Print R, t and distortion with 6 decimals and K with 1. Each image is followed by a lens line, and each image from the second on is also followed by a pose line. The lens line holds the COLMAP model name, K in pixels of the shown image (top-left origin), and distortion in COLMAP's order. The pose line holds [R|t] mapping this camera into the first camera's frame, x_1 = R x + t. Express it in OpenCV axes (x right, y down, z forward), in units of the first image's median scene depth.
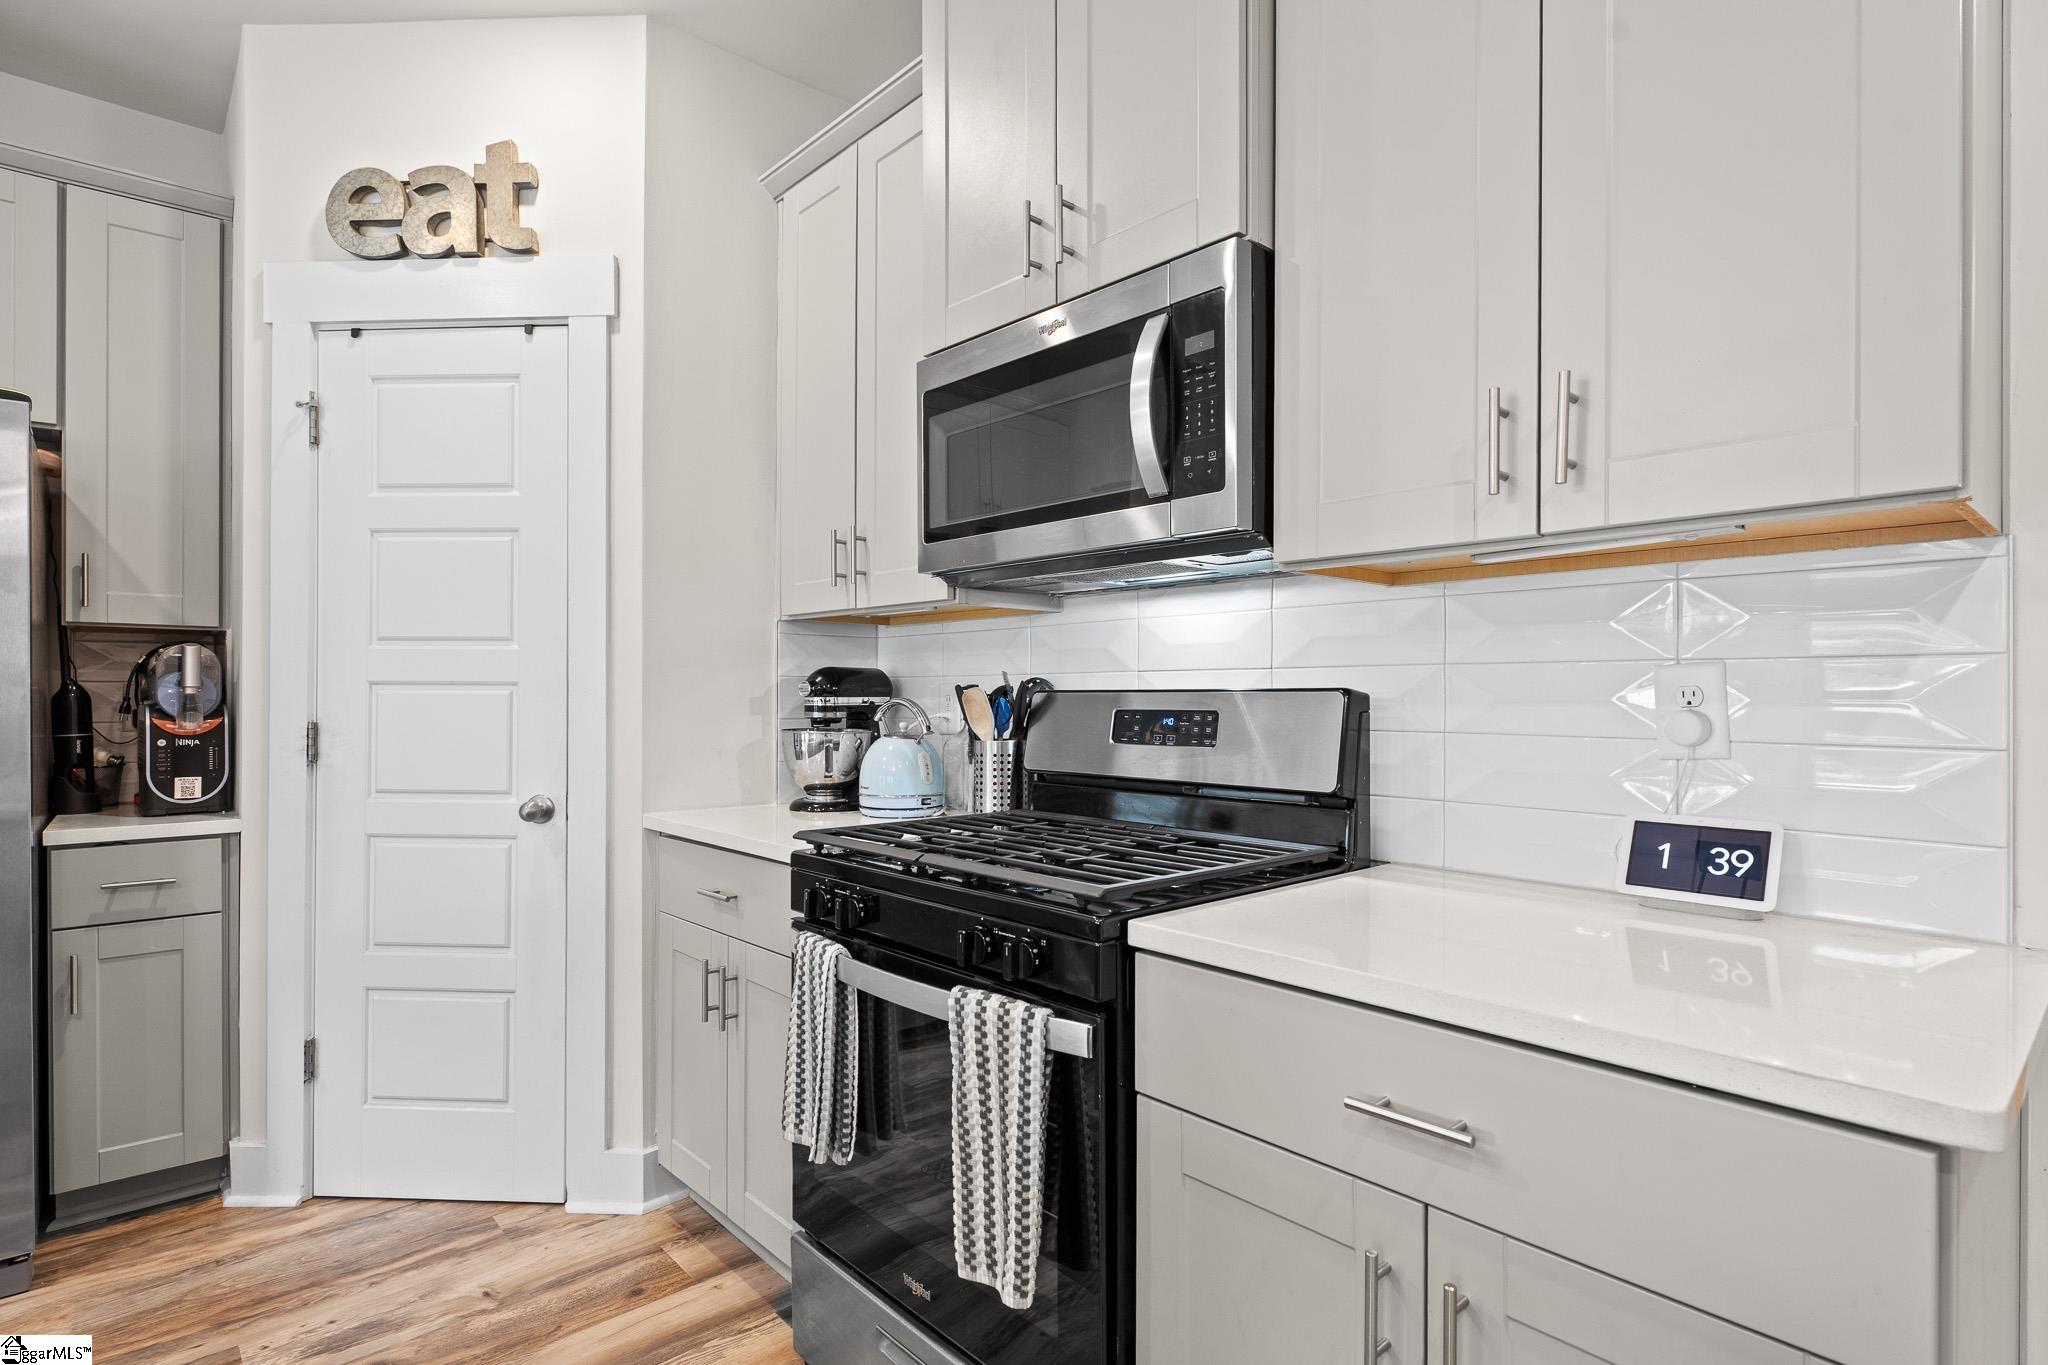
lens RADIAL K [[1026.5, 0, 1041.1], [0, 1026.5, 695.8], [0, 0, 1]] dist [0.002805, -0.002654]
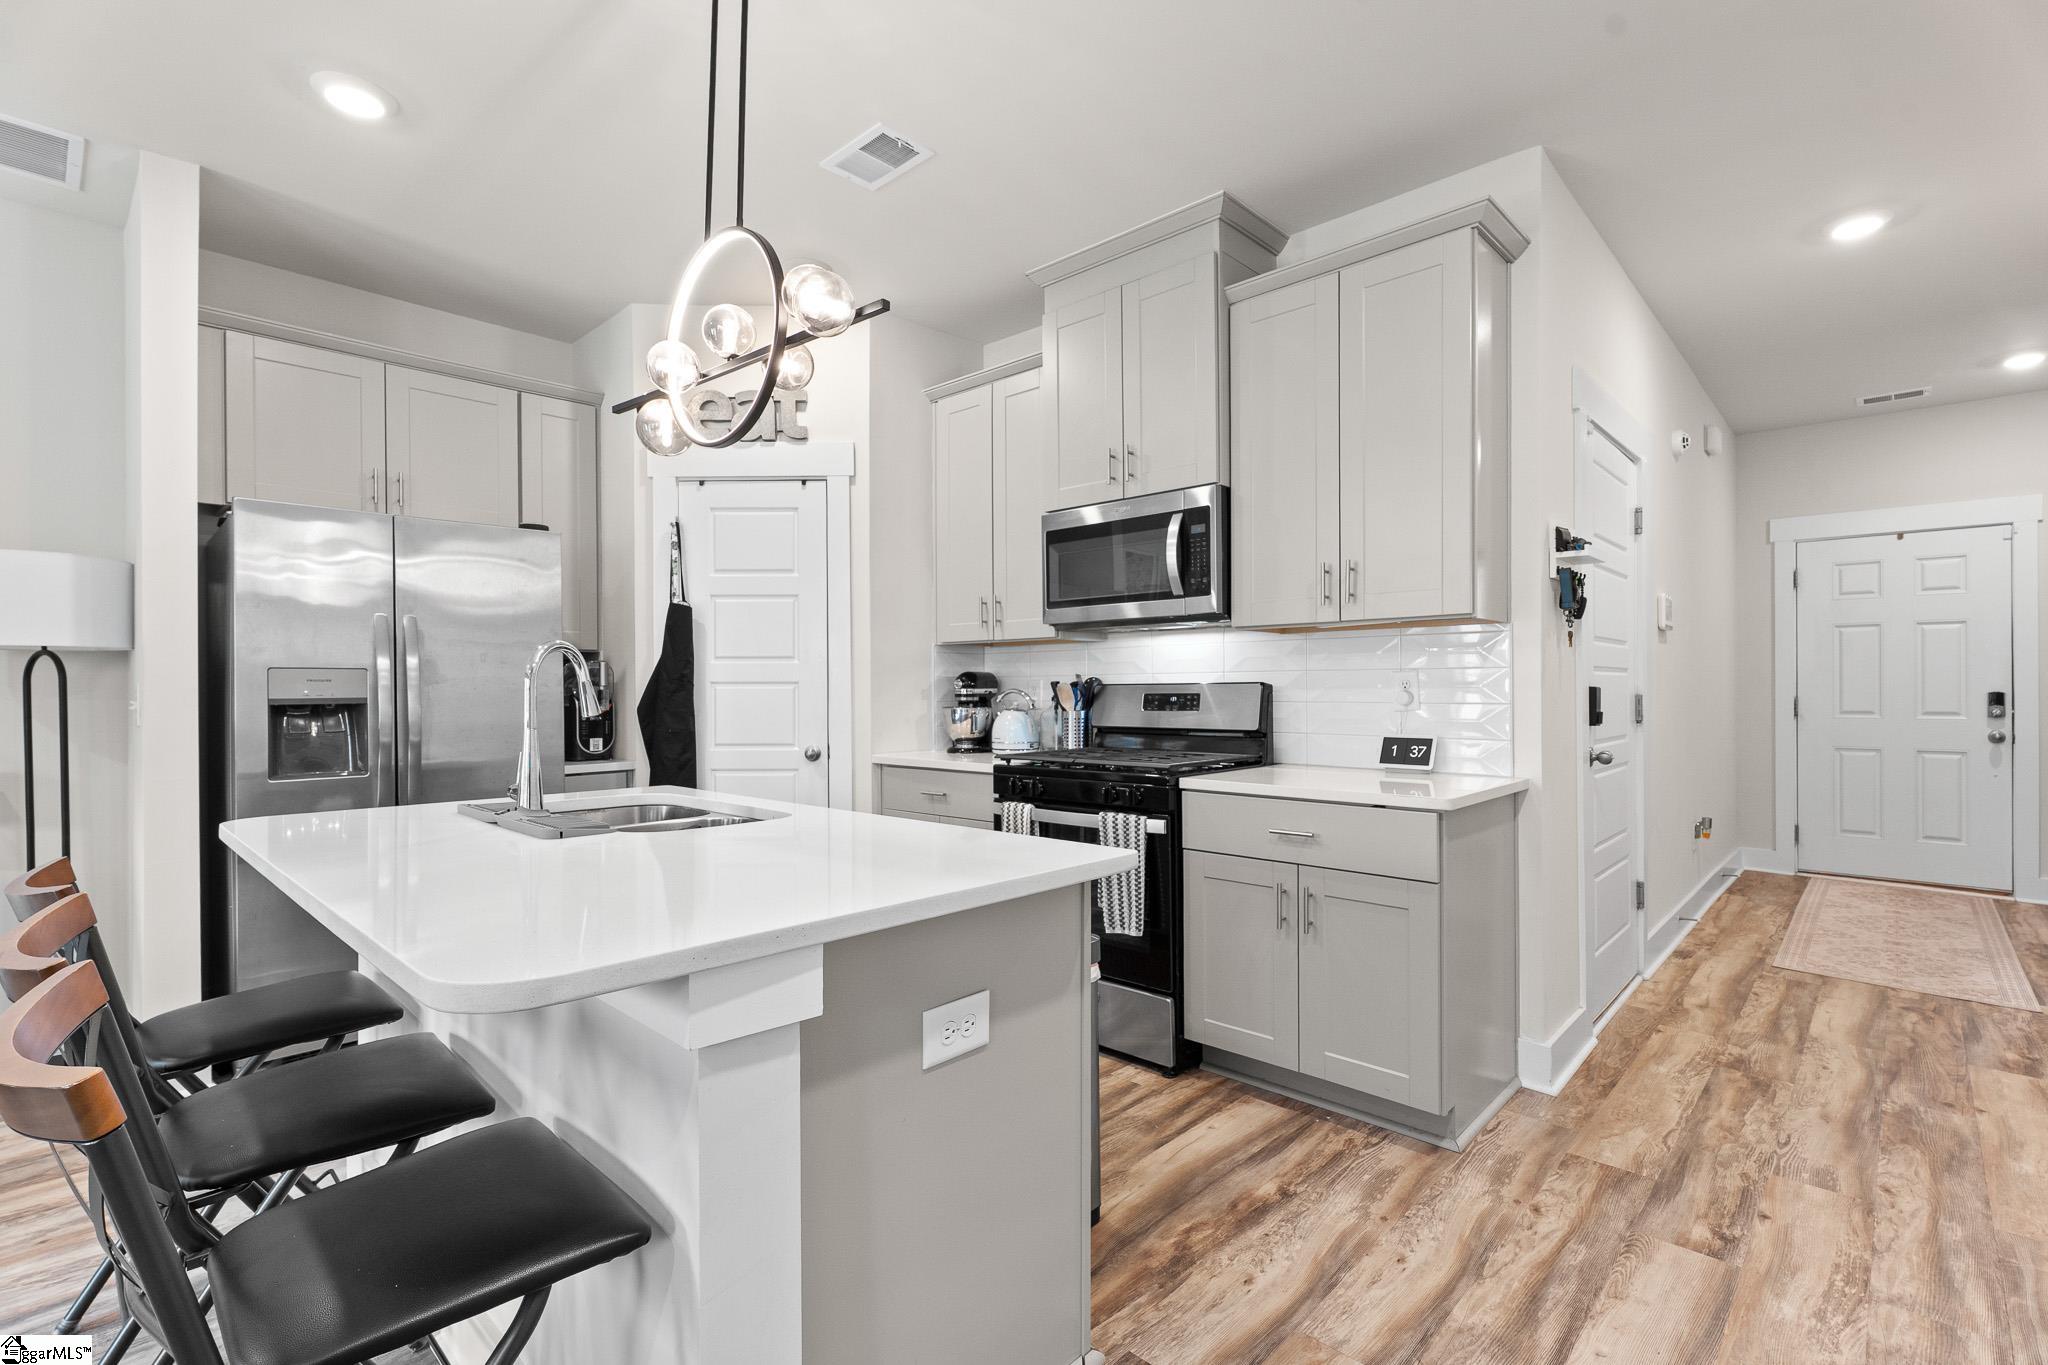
lens RADIAL K [[925.2, 0, 1037.6], [0, 925.2, 688.8], [0, 0, 1]] dist [0.008601, -0.002343]
pose [[0.996934, -0.008085, 0.077832, -0.273660], [0.008028, 0.999967, 0.001052, 0.000899], [-0.077838, -0.000424, 0.996966, -0.760448]]
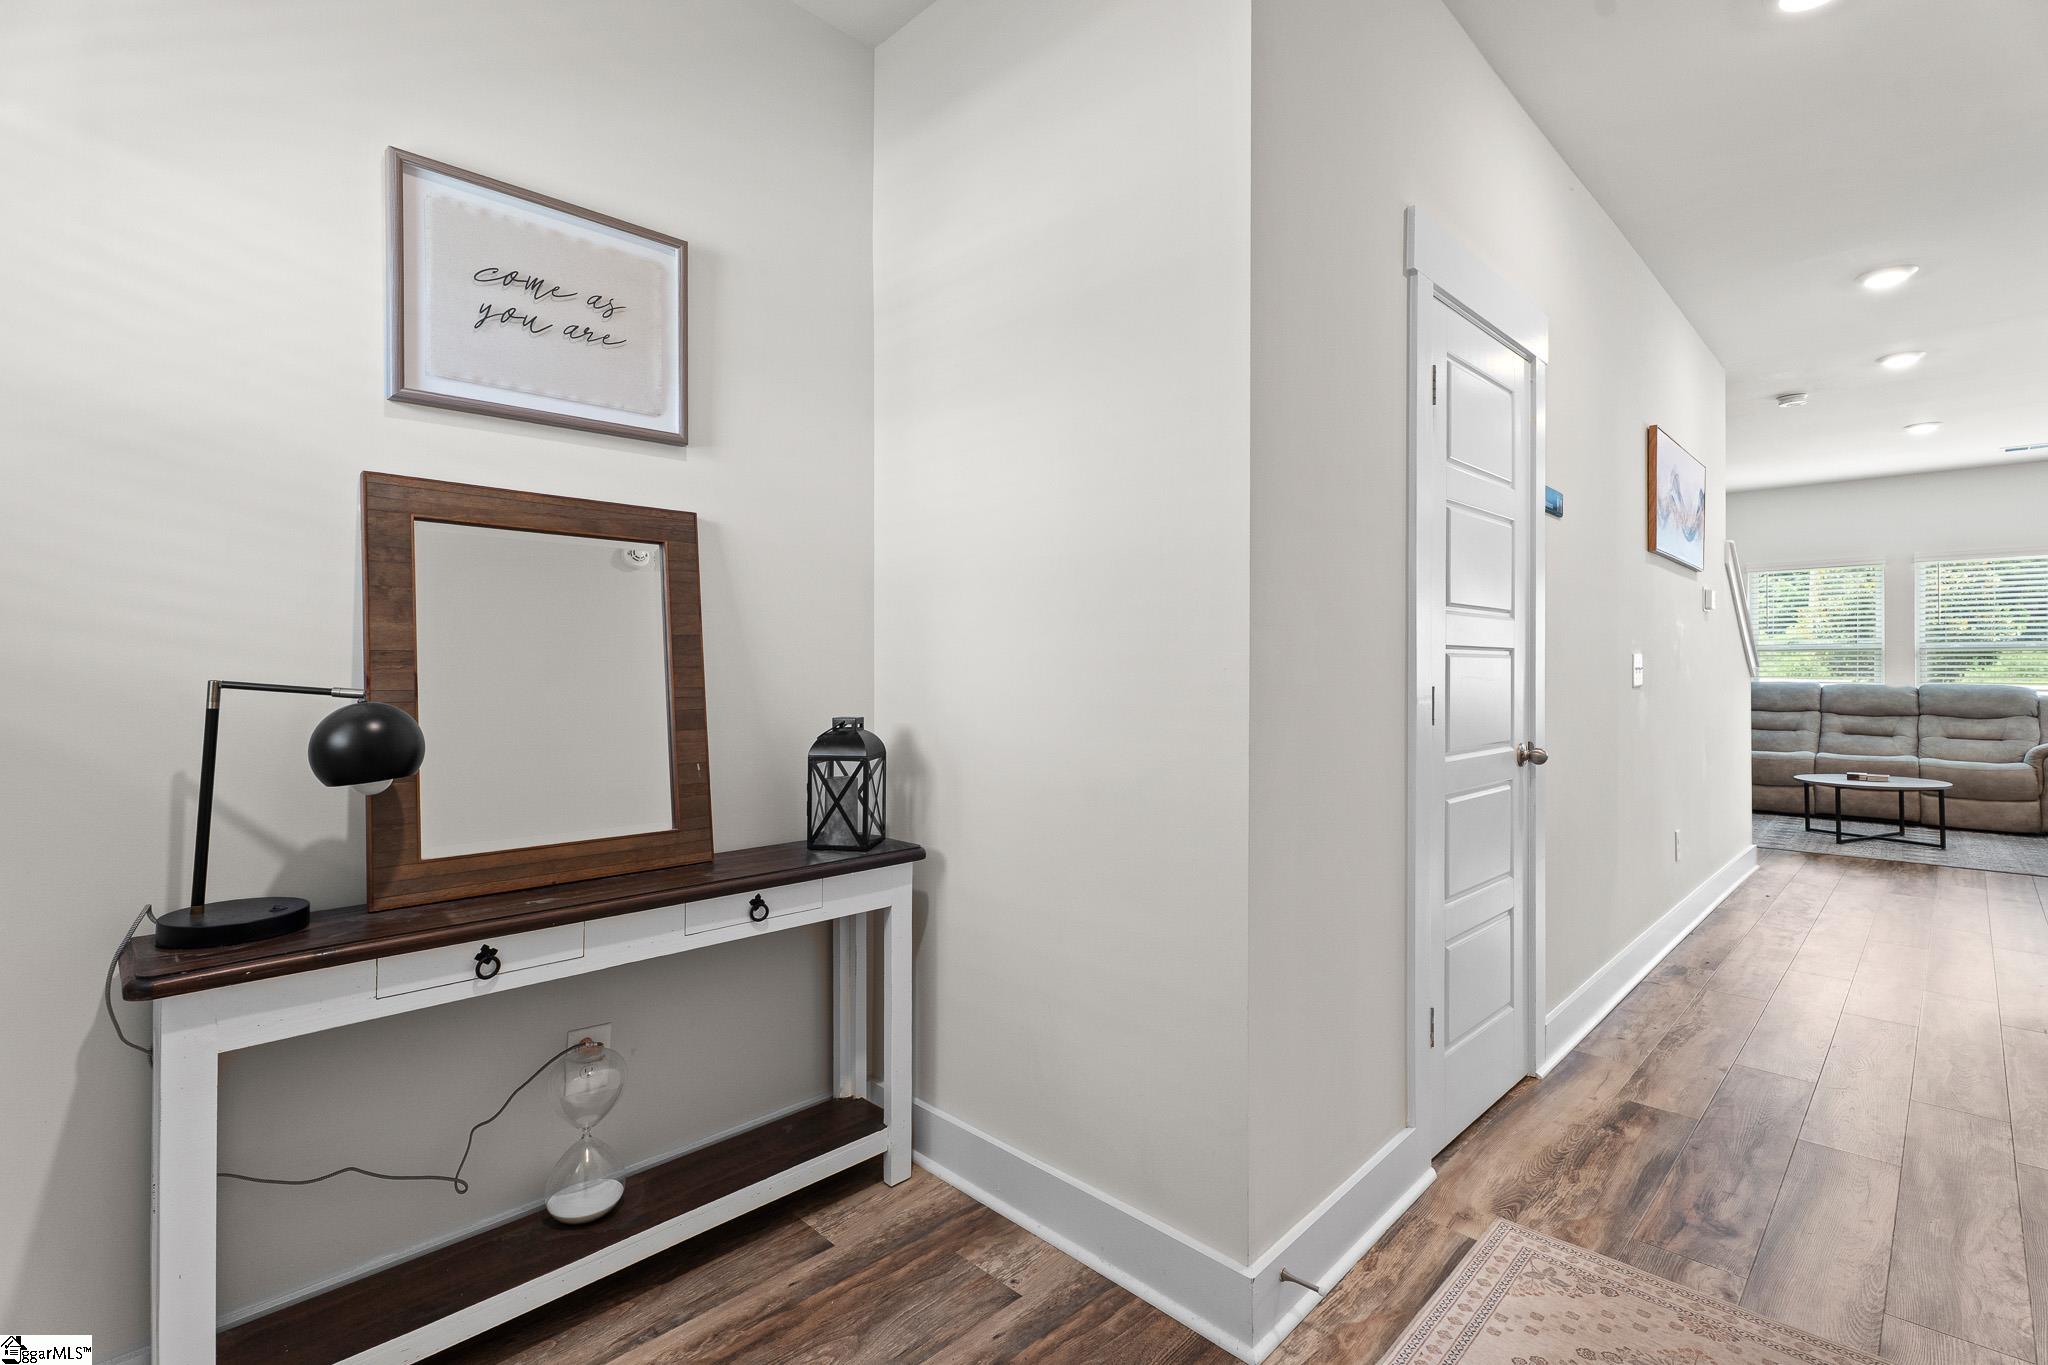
lens RADIAL K [[925.2, 0, 1046.5], [0, 925.2, 657.7], [0, 0, 1]] dist [0.008601, -0.002343]
pose [[-0.998596, -0.007814, -0.052389, 1.870134], [-0.007056, 0.999868, -0.014644, 0.019981], [0.052496, -0.014254, -0.998519, 1.414384]]
